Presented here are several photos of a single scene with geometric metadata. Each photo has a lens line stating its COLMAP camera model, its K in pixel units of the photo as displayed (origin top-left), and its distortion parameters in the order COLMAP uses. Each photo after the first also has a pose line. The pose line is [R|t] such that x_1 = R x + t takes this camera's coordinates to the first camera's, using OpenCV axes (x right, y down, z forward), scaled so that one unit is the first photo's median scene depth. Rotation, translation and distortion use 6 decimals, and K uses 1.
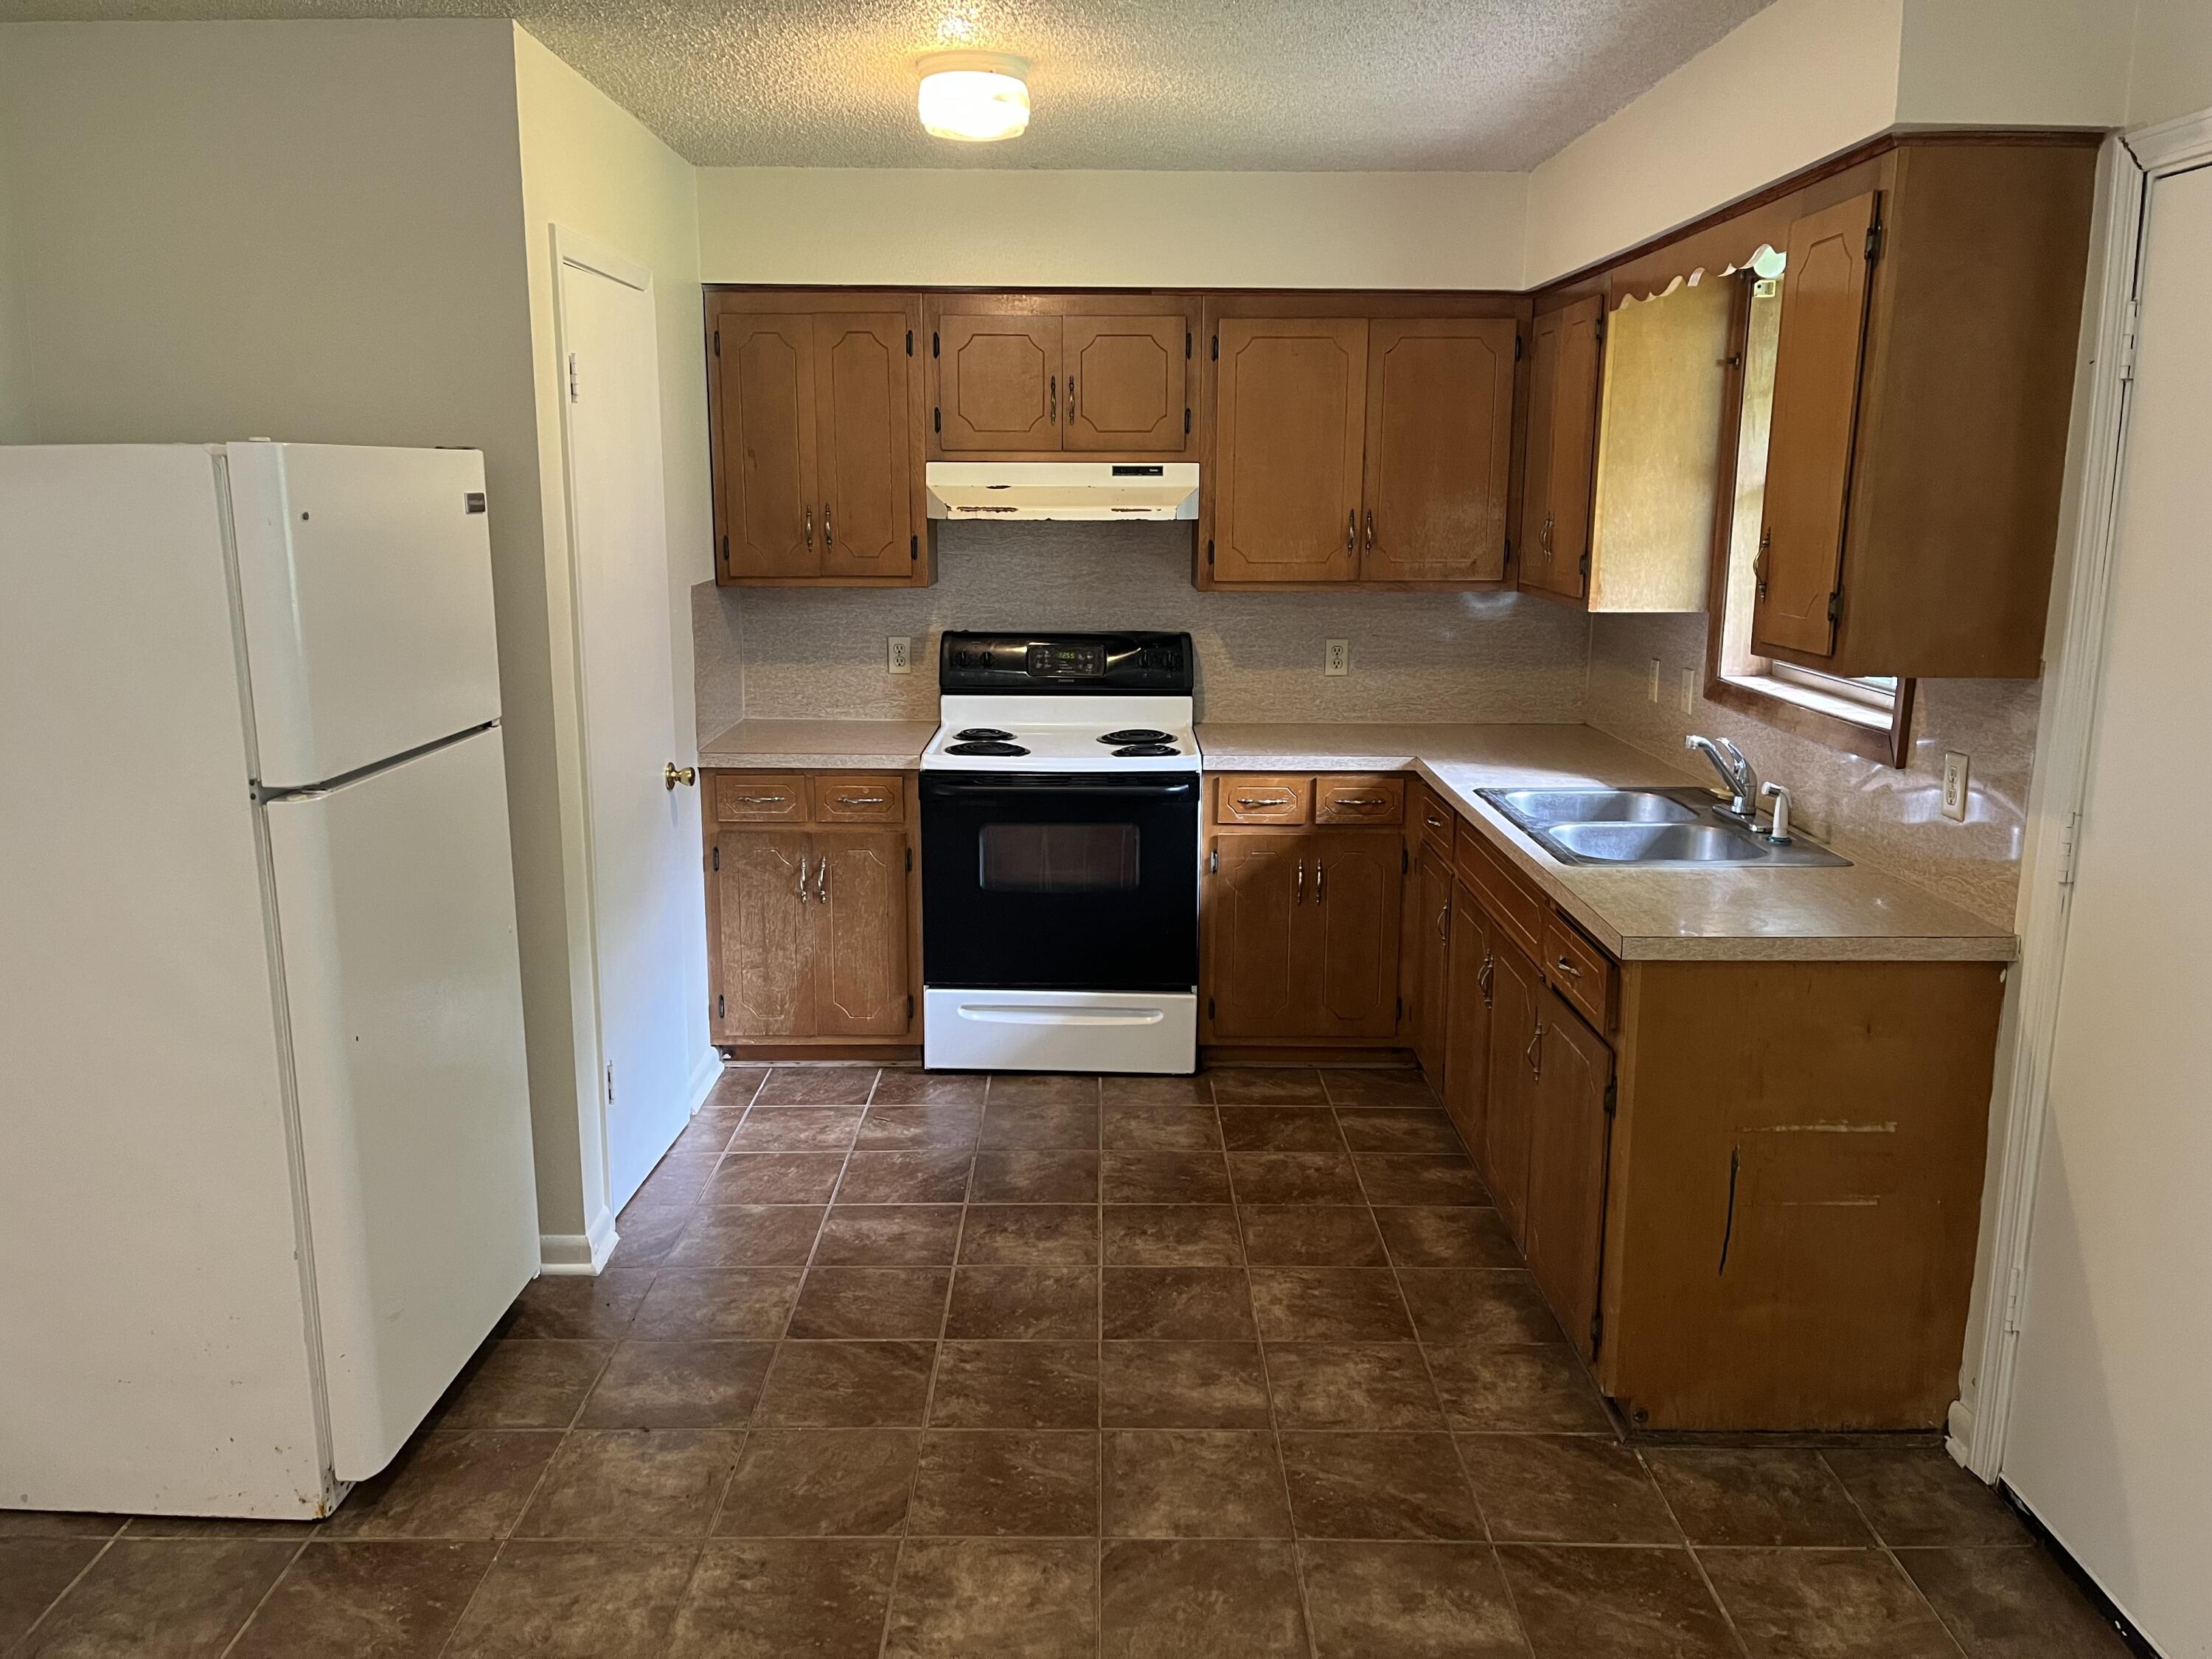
lens RADIAL K [[1655.1, 0, 1109.6], [0, 1655.1, 821.1], [0, 0, 1]] dist [0.008014, -0.002815]
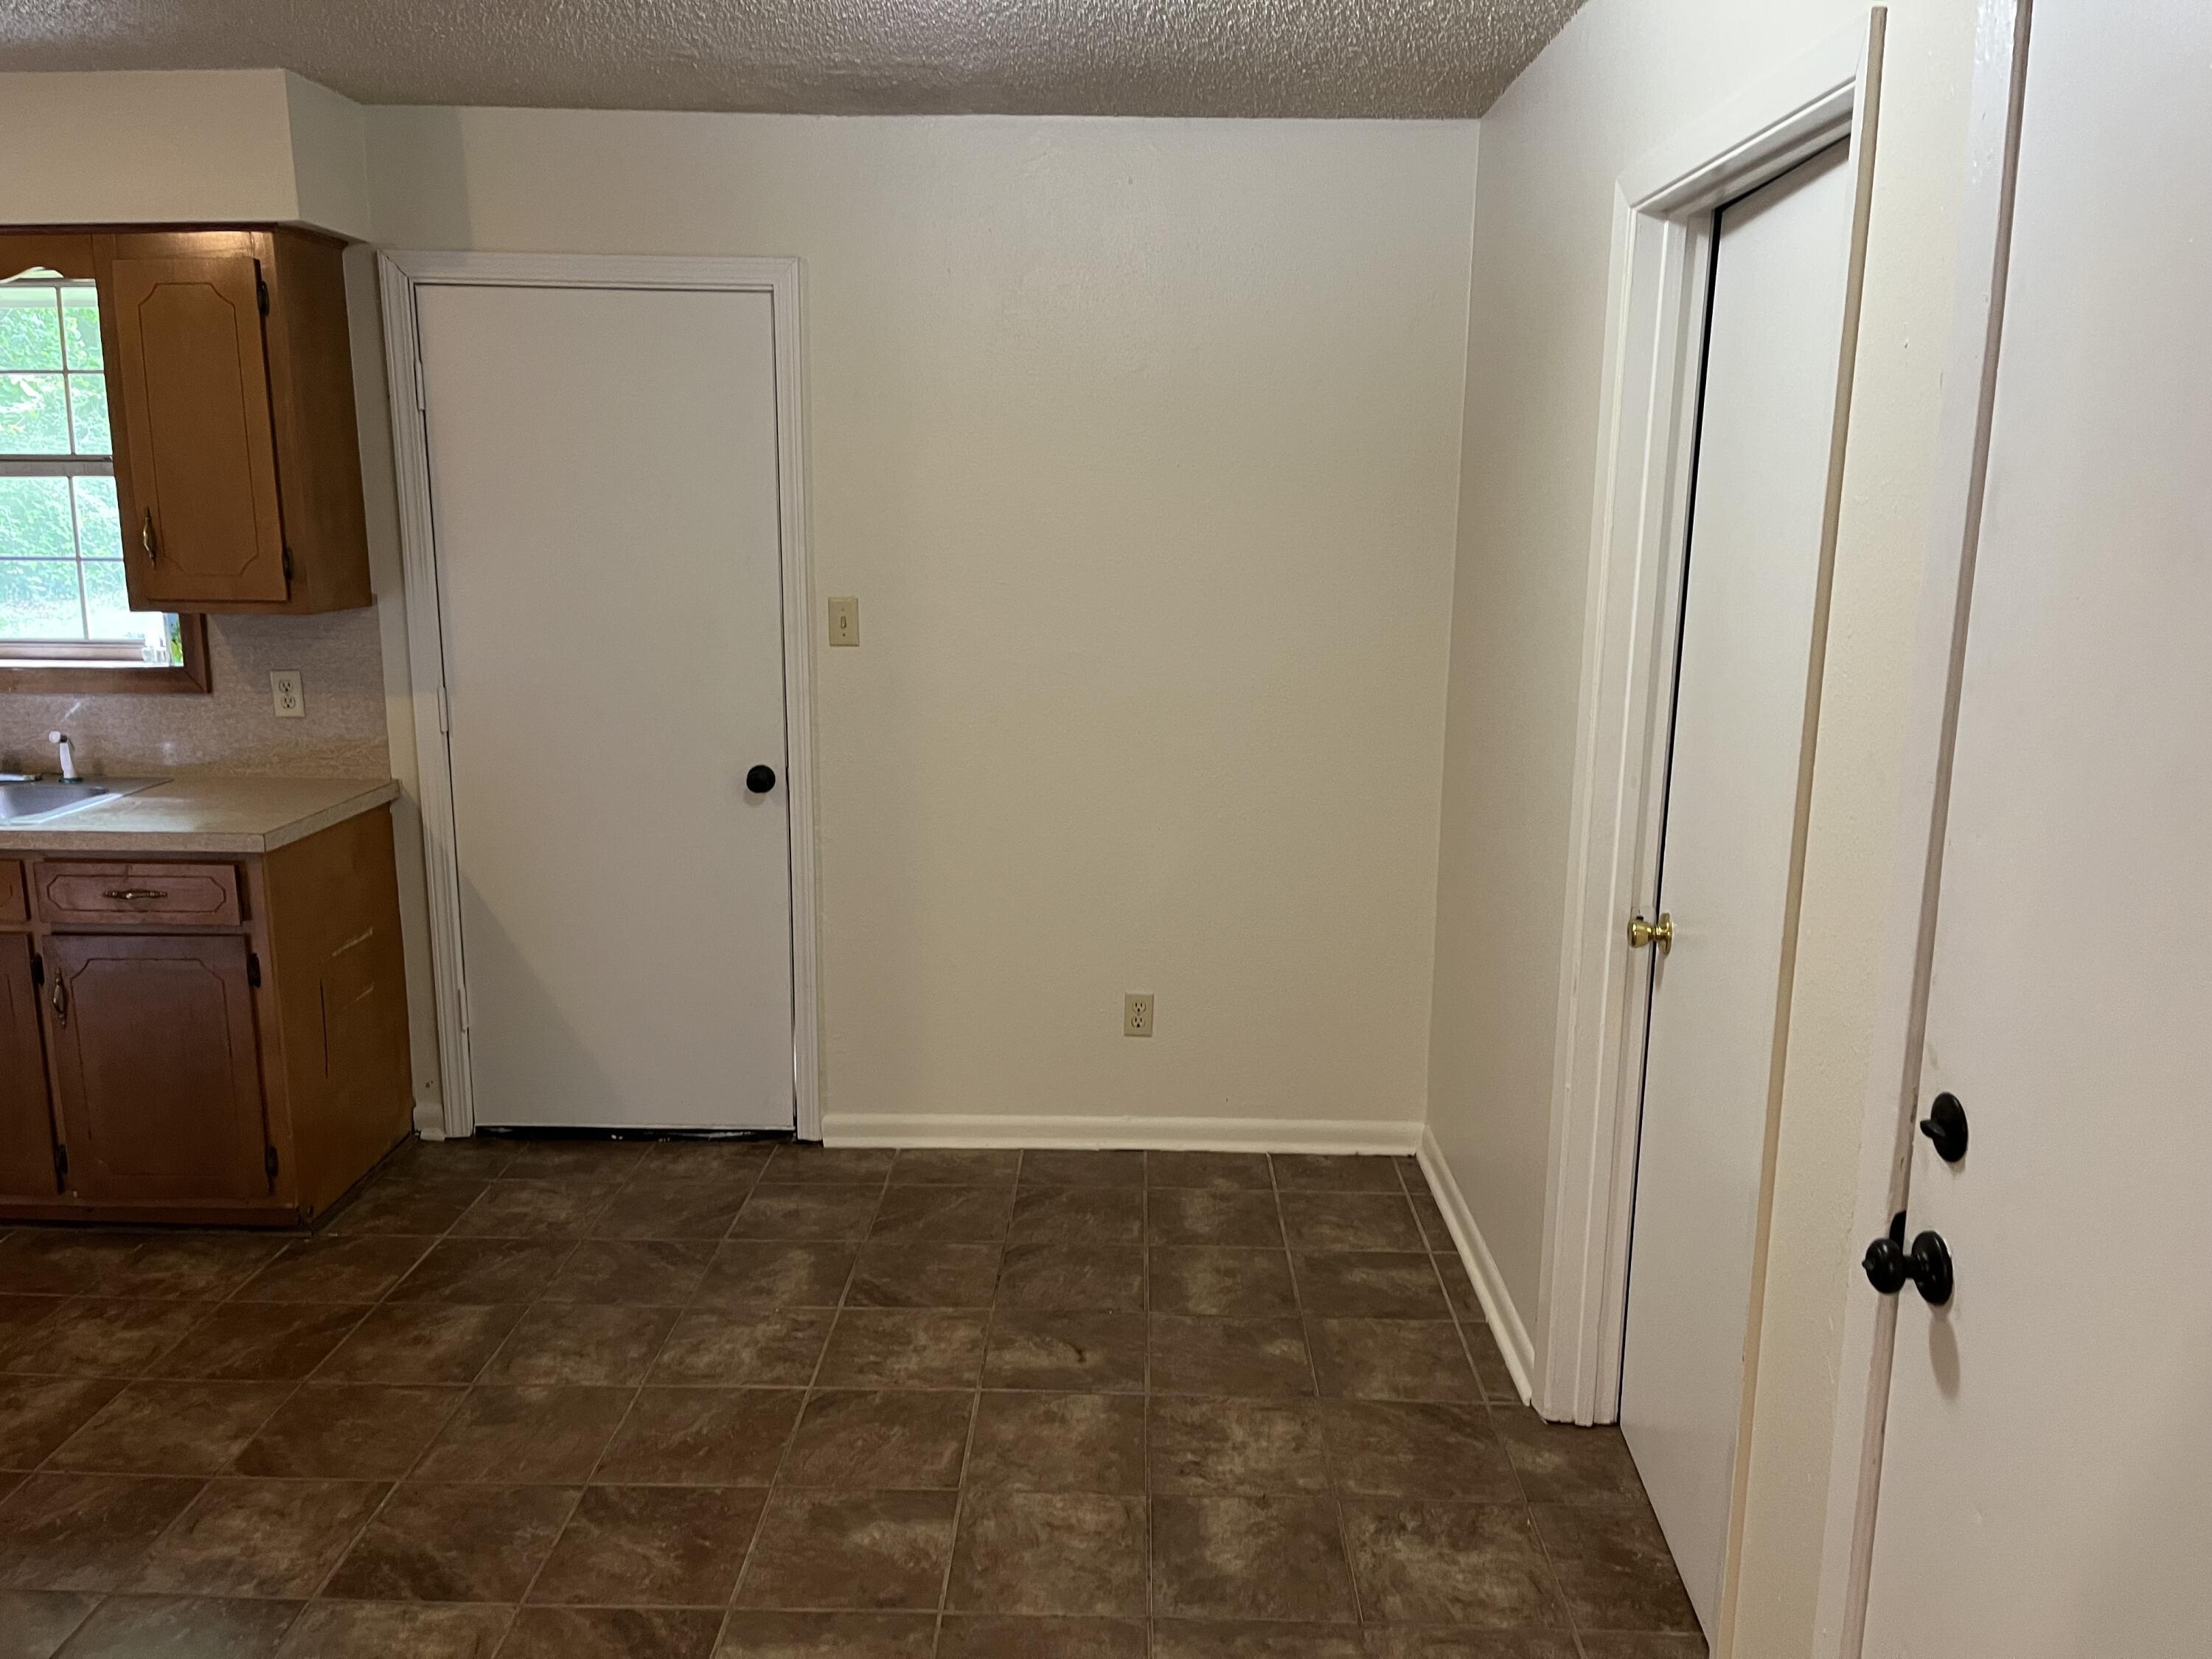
lens RADIAL K [[1655.1, 0, 1108.1], [0, 1655.1, 832.8], [0, 0, 1]] dist [0.008014, -0.002815]
pose [[0.020752, -0.209542, 0.977579, -0.881711], [0.184312, 0.961833, 0.202254, -0.065479], [-0.982649, 0.175983, 0.058581, 0.290347]]
